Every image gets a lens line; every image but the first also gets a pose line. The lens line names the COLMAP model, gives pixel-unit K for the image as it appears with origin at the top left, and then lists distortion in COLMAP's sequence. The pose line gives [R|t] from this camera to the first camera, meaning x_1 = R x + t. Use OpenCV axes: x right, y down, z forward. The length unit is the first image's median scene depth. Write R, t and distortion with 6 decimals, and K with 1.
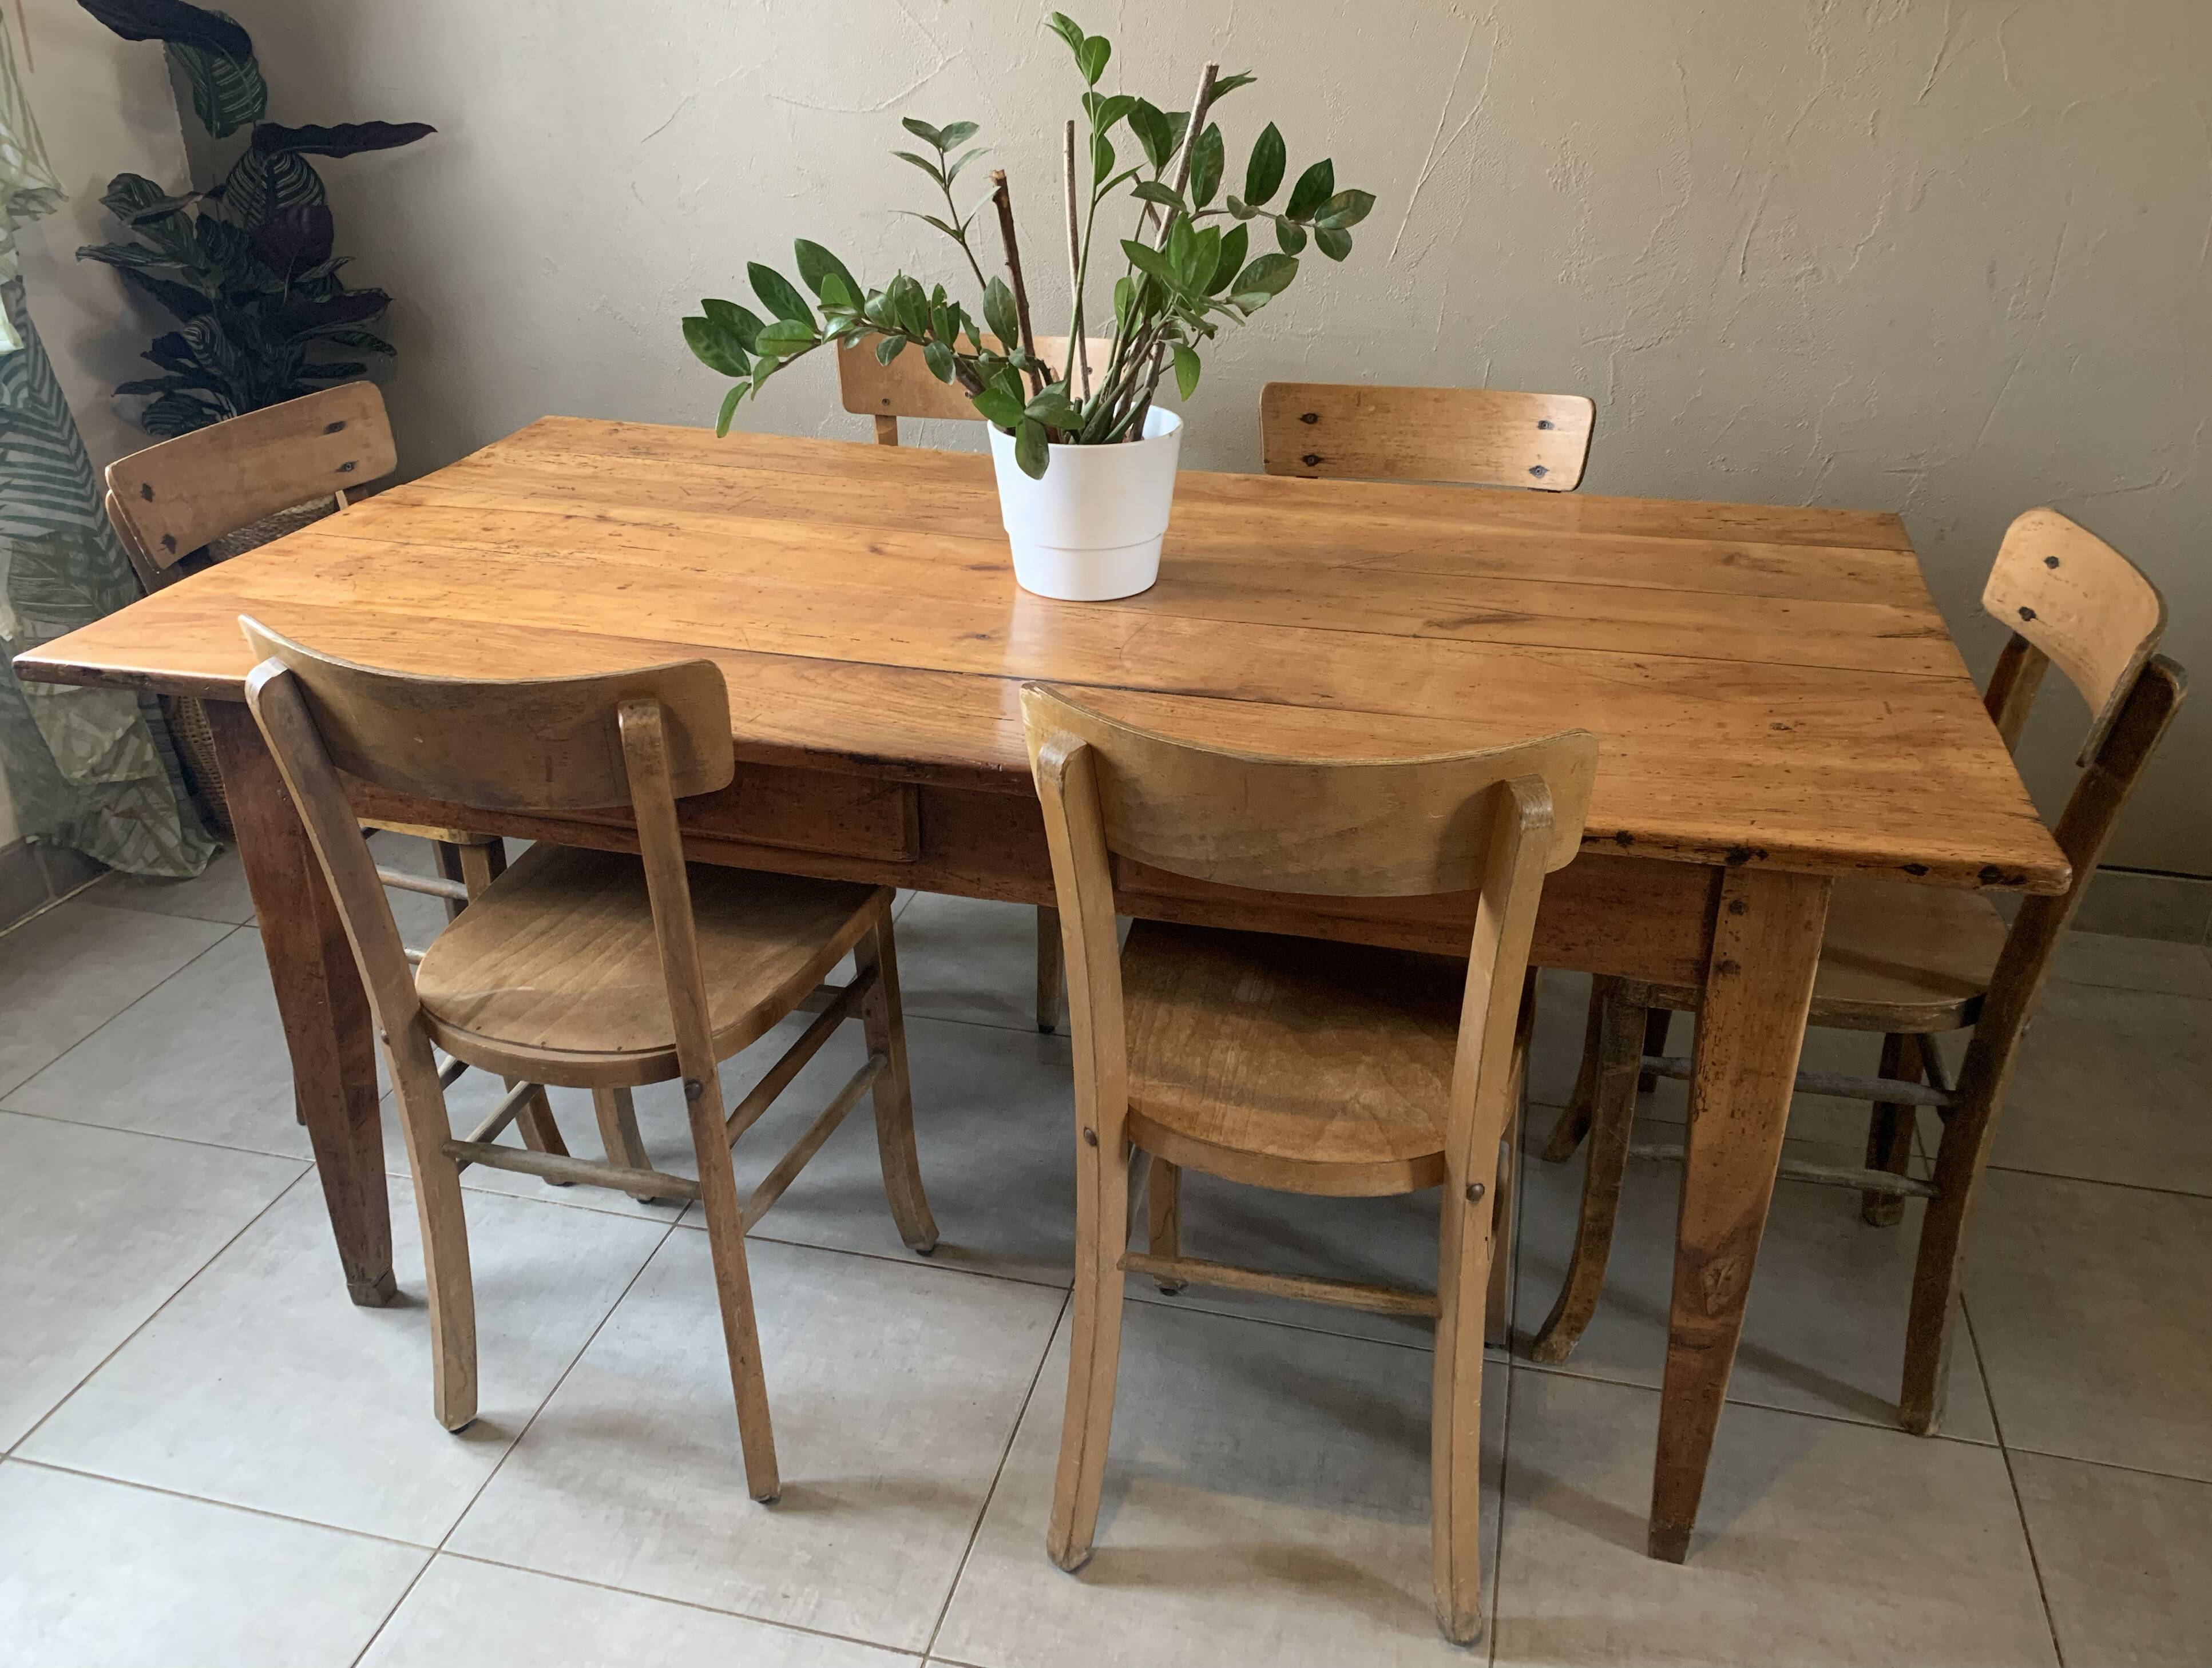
lens RADIAL K [[1690.0, 0, 1131.6], [0, 1690.0, 835.1], [0, 0, 1]] dist [0.066041, -0.088632]
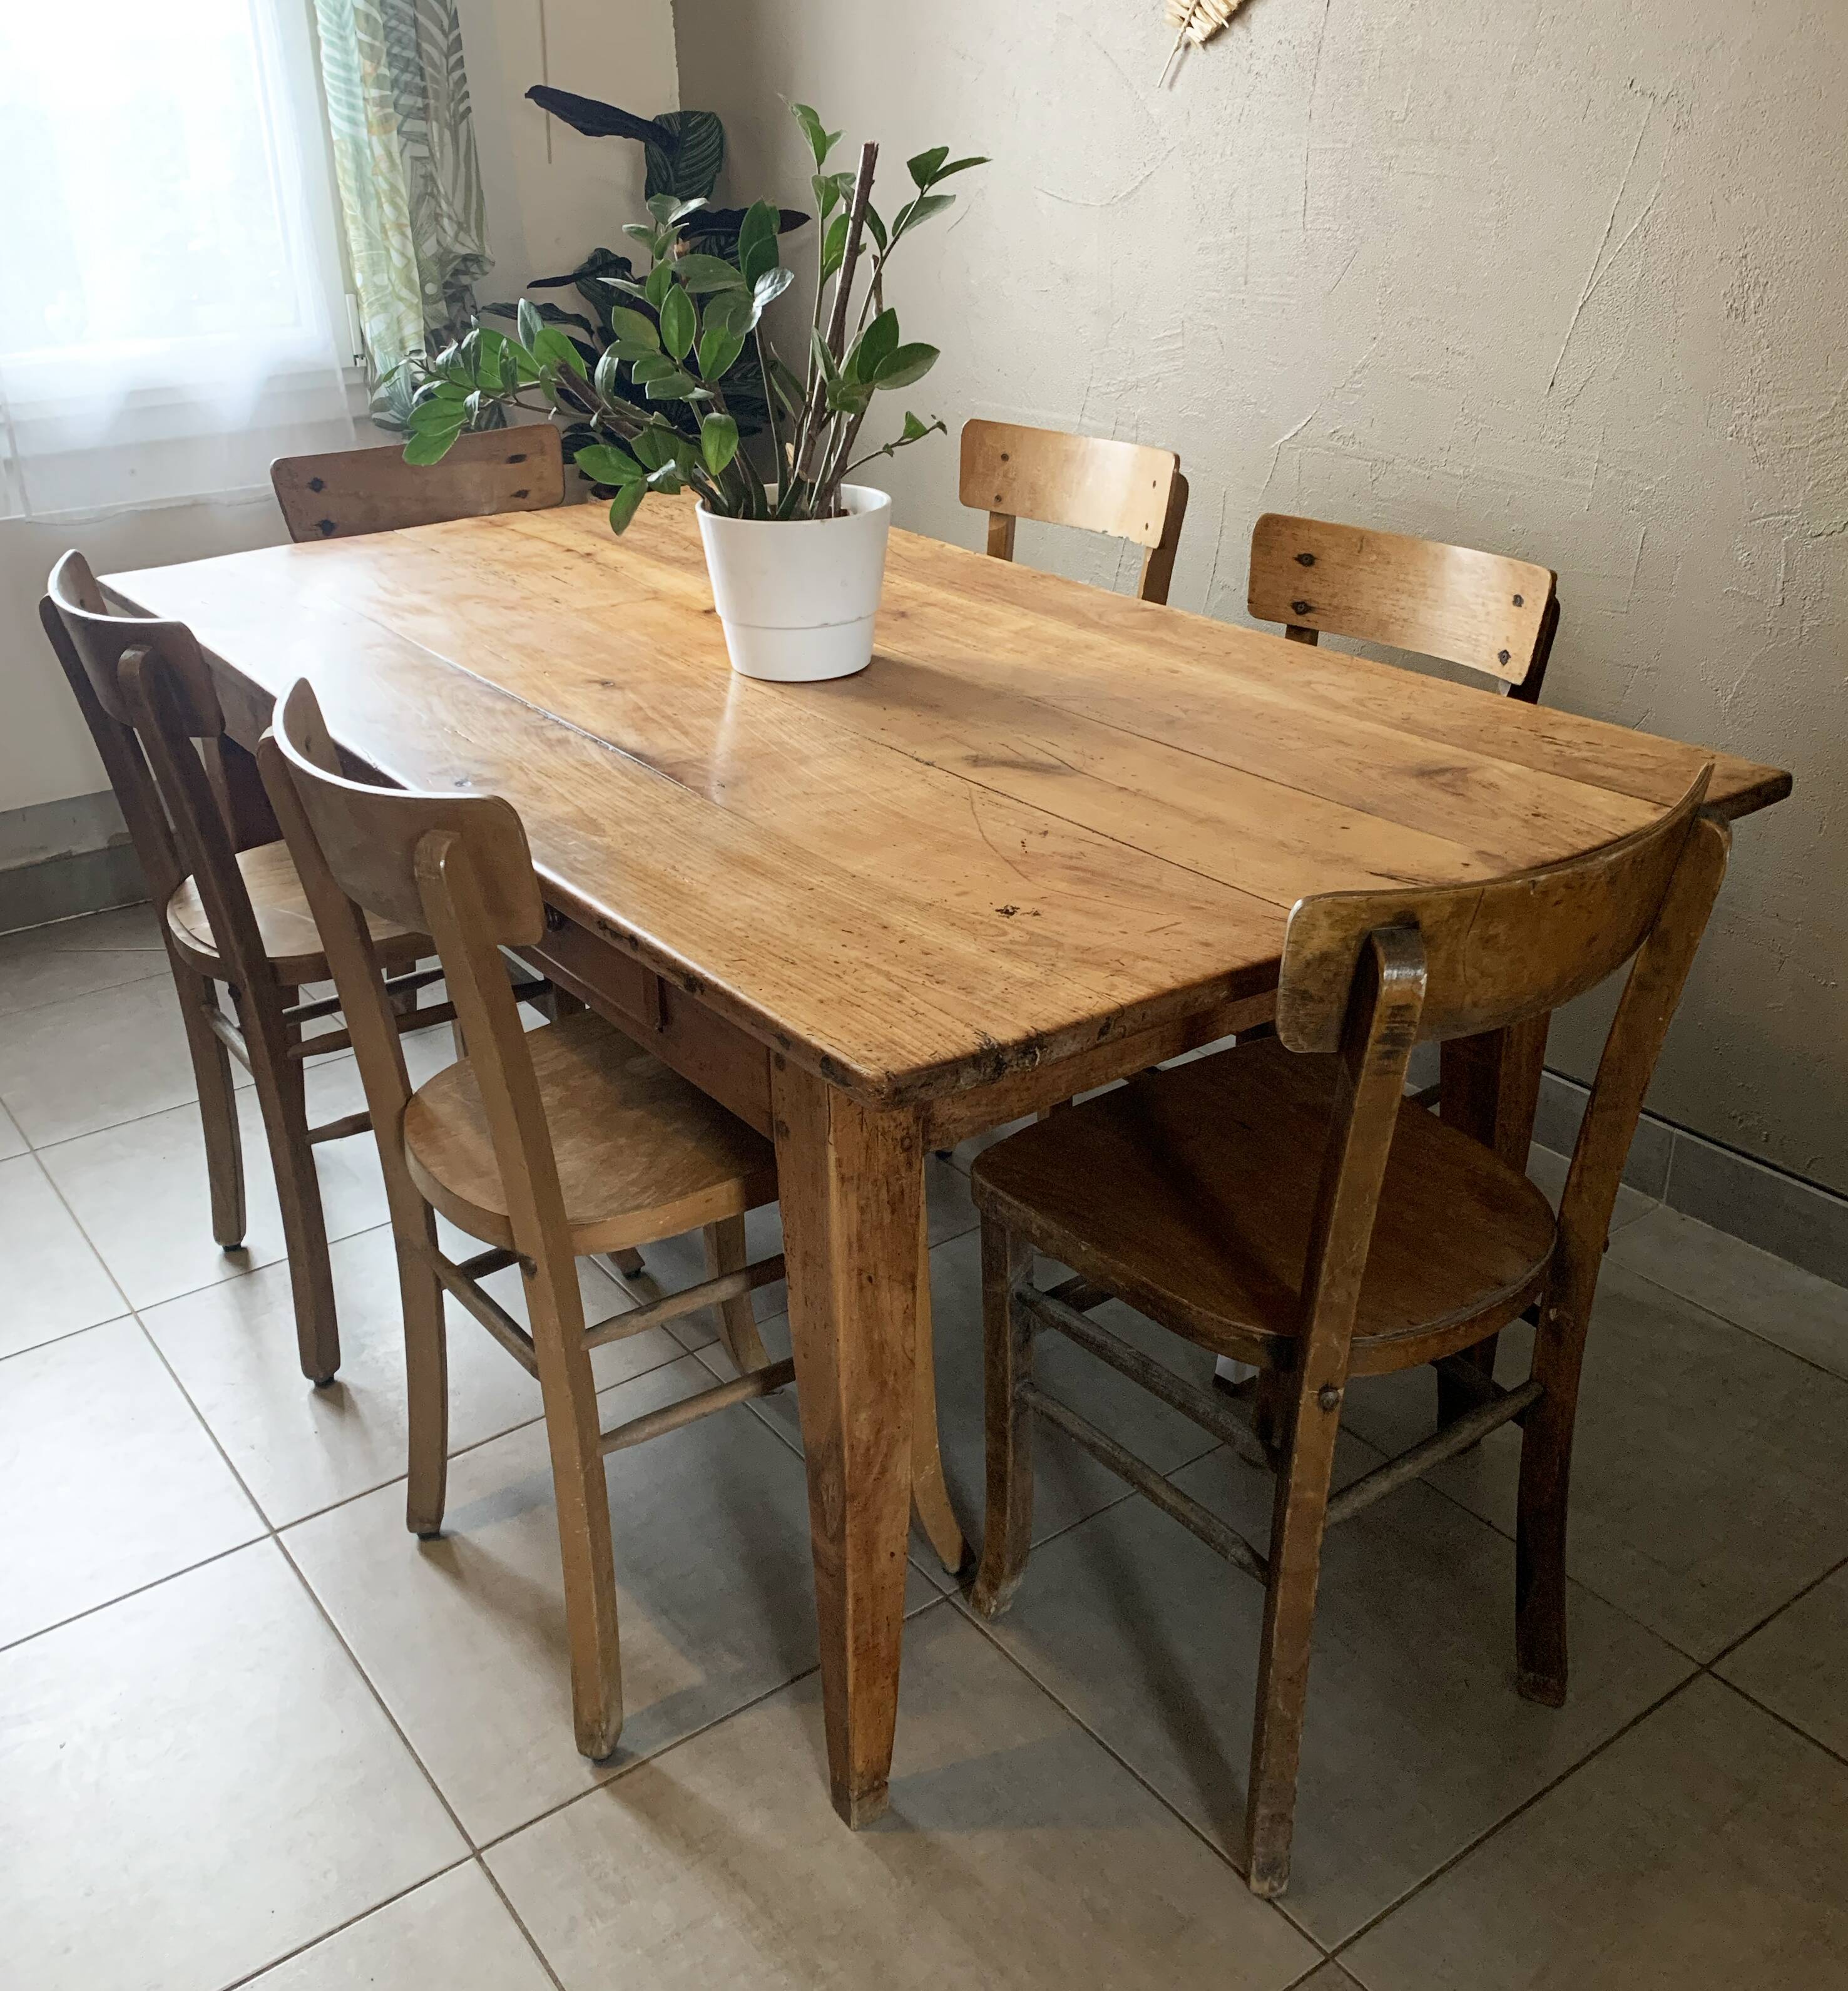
lens RADIAL K [[1856.3, 0, 909.2], [0, 1856.3, 994.4], [0, 0, 1]] dist [0.156794, -0.367177]
pose [[0.762469, 0.262324, -0.591462, 0.790883], [-0.271256, 0.959512, 0.075878, -0.069554], [0.587420, 0.102583, 0.802754, 0.183655]]
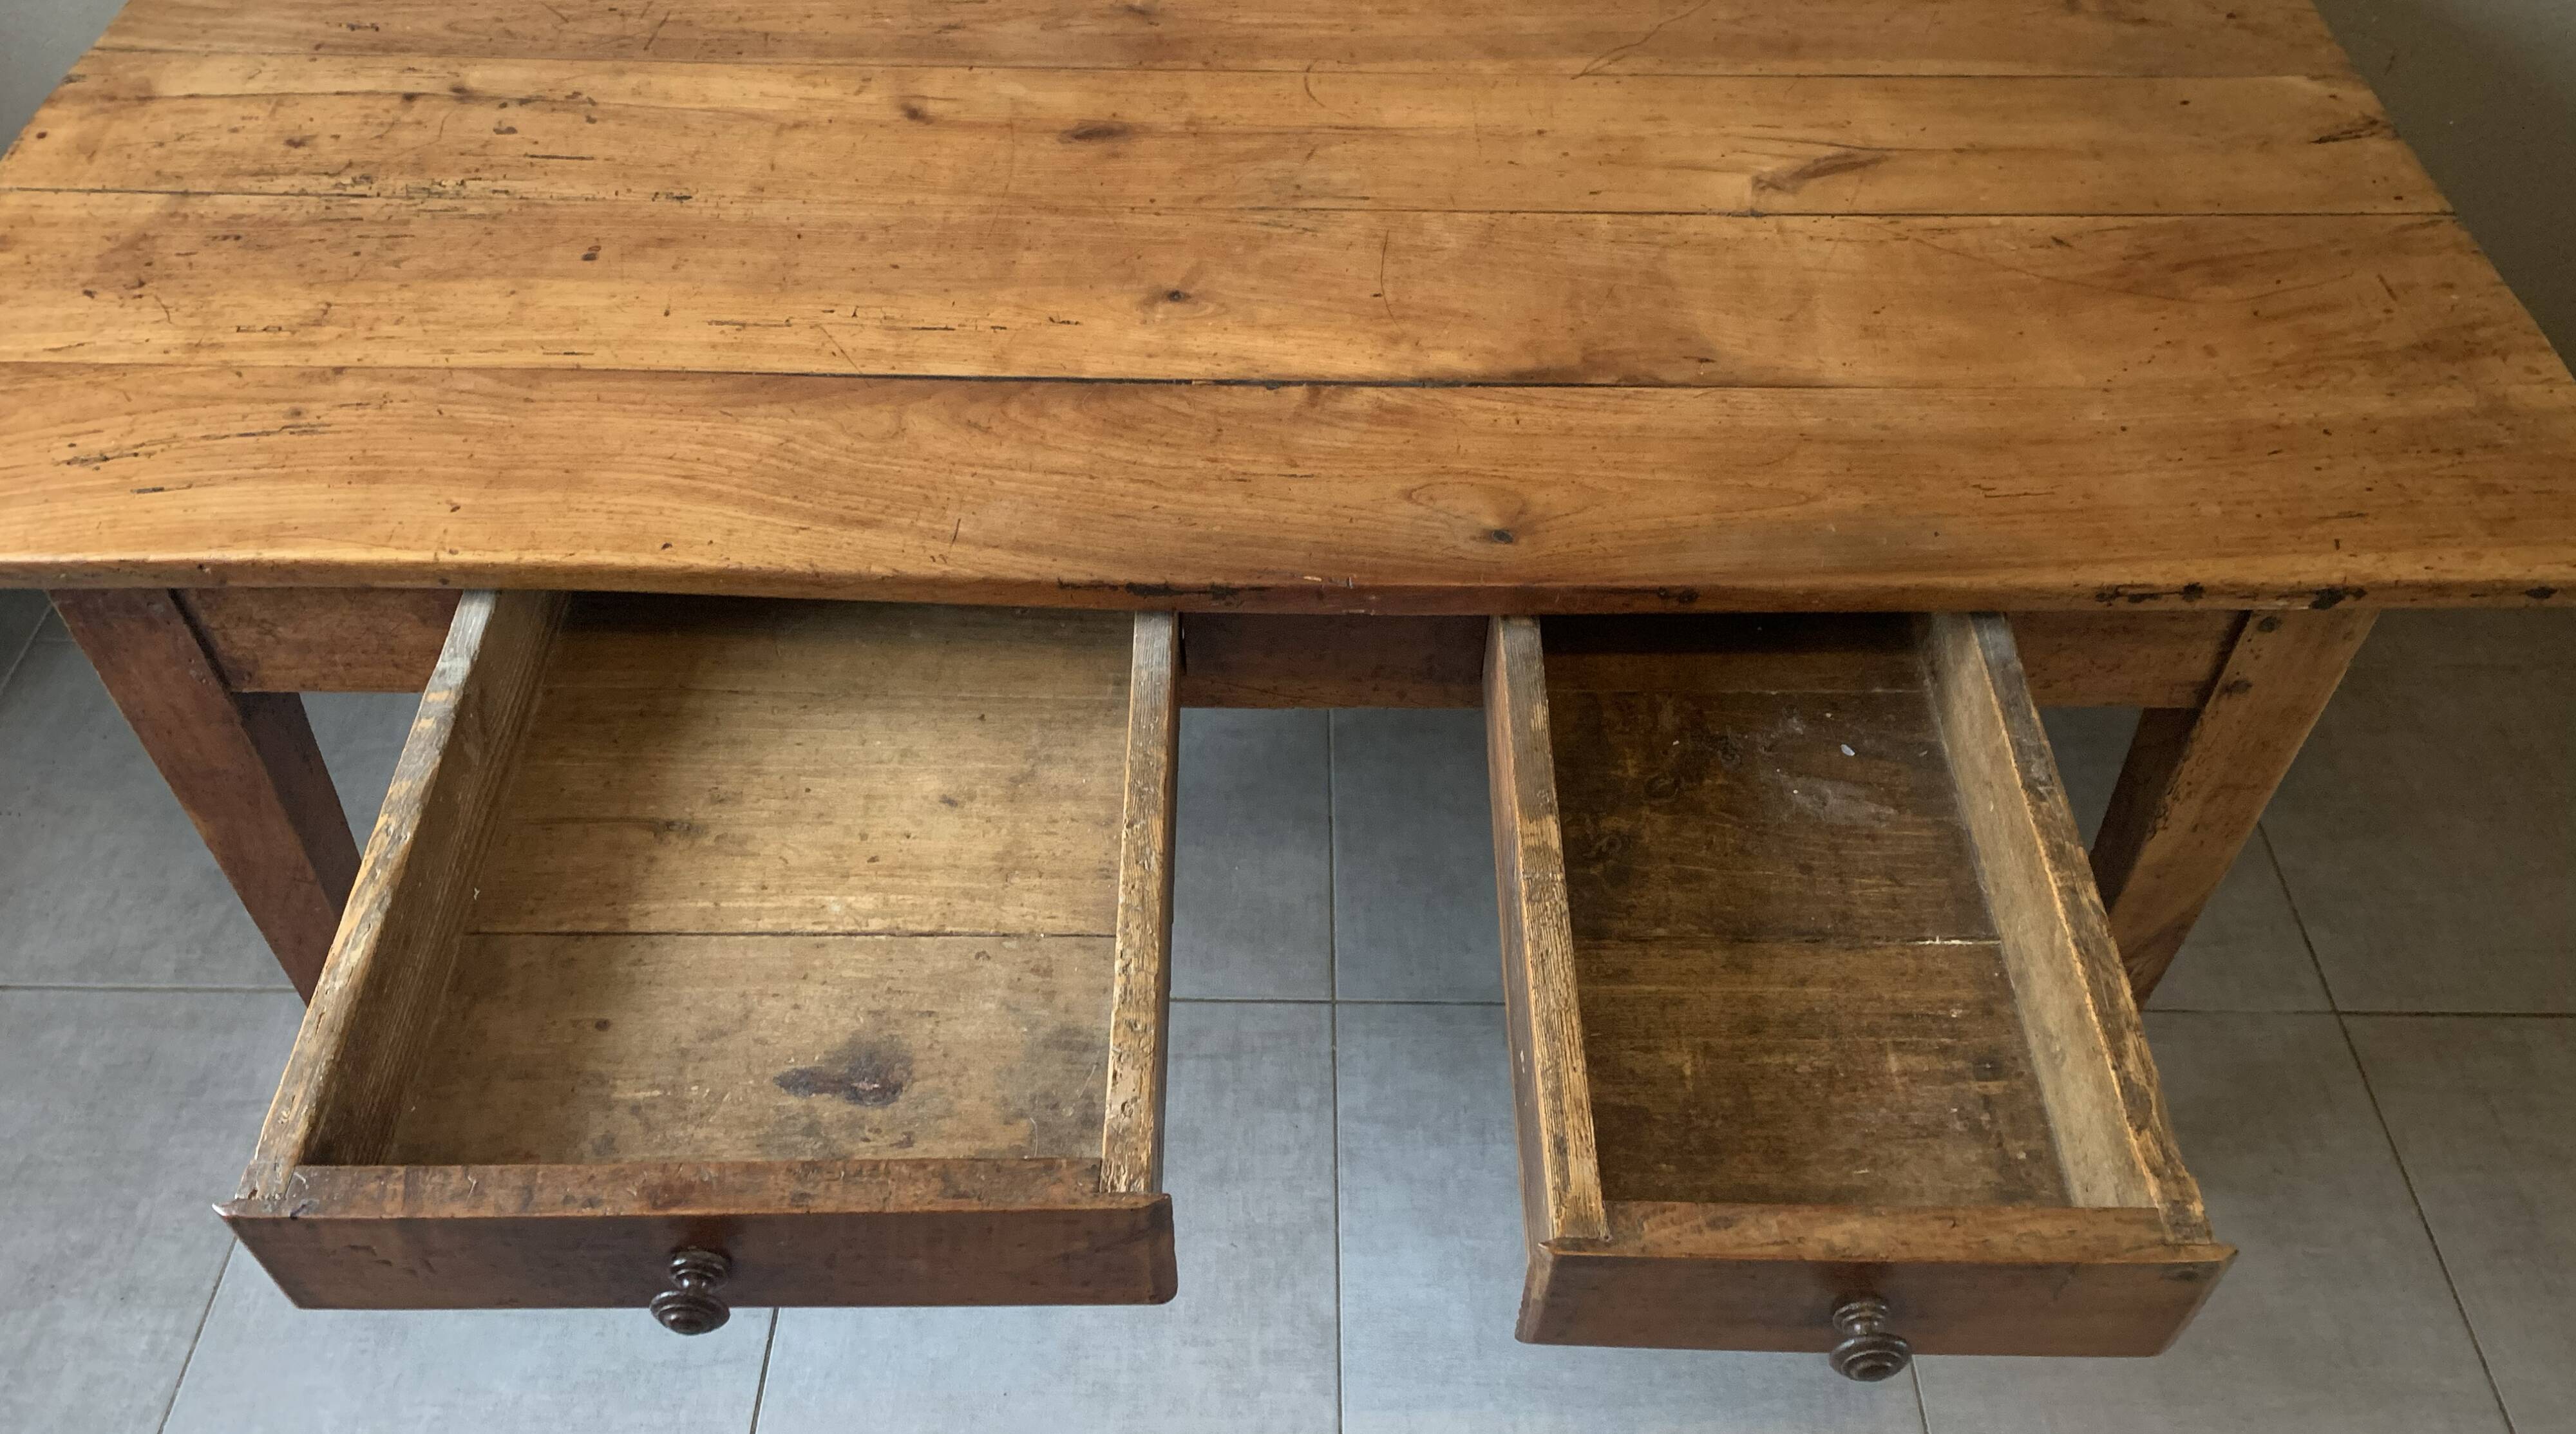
lens RADIAL K [[1938.8, 0, 1280.0], [0, 1938.8, 905.9], [0, 0, 1]] dist [0.008253, -0.003483]
pose [[0.971300, -0.180631, 0.154753, -0.212228], [0.104000, 0.907639, 0.406664, -0.206426], [-0.213916, -0.378899, 0.900375, 0.175444]]
